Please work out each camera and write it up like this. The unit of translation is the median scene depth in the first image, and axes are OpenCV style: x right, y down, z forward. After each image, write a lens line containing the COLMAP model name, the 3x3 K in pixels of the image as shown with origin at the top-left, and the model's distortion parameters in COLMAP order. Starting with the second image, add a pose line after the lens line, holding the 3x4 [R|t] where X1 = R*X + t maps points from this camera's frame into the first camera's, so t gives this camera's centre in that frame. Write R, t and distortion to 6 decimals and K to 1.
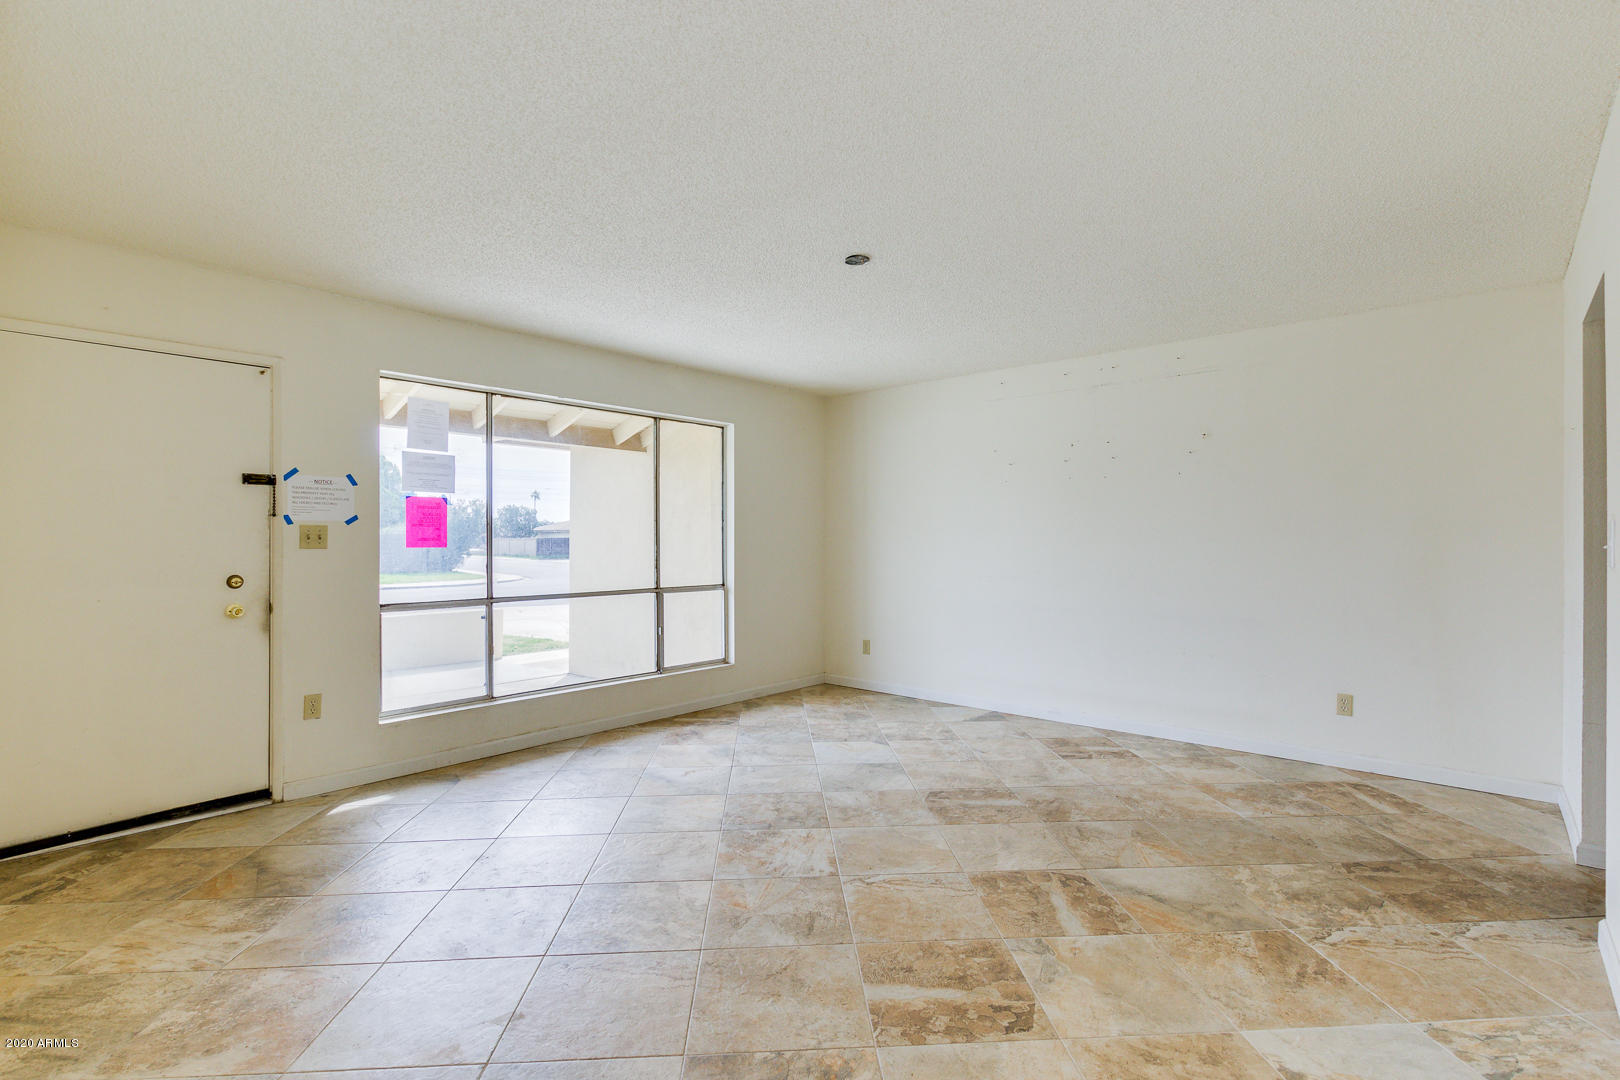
lens RADIAL K [[774.1, 0, 833.3], [0, 774.1, 543.8], [0, 0, 1]] dist [0.002514, 0.000054]
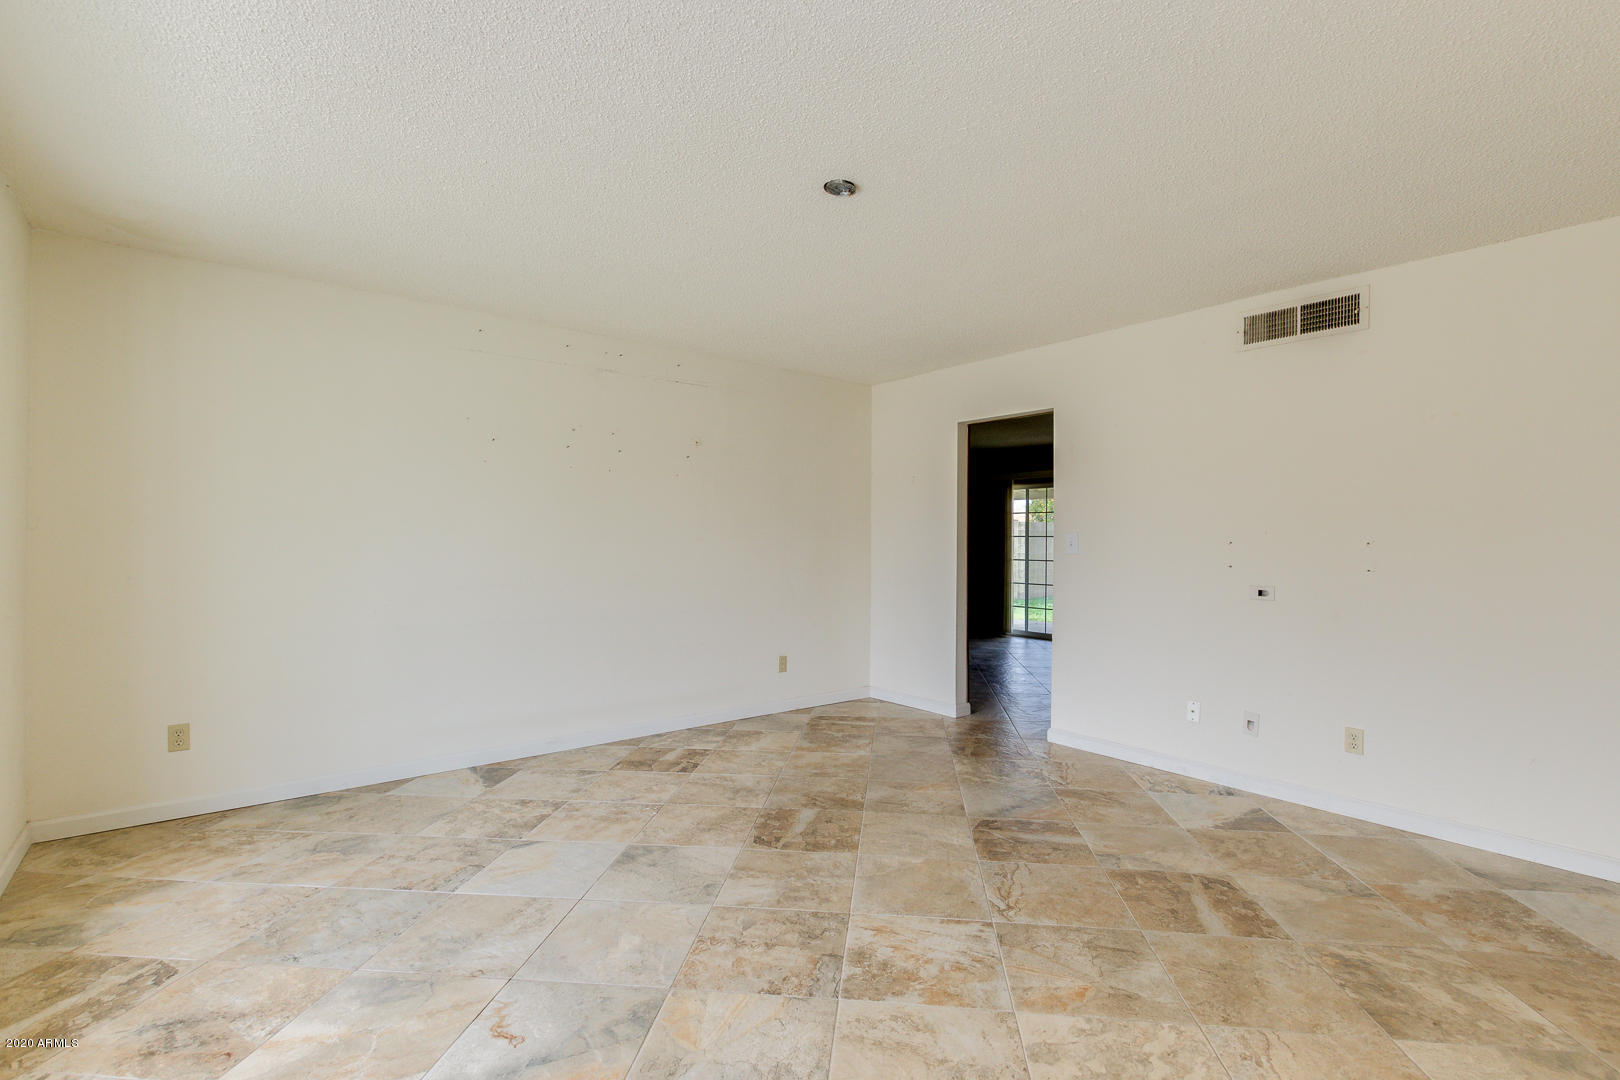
lens RADIAL K [[742.4, 0, 829.8], [0, 742.4, 545.7], [0, 0, 1]] dist [0.004463, -0.001223]
pose [[0.167522, -0.006960, 0.985844, -0.863594], [0.000382, 0.999975, 0.006994, -0.007308], [-0.985868, -0.000796, 0.167521, 1.047061]]
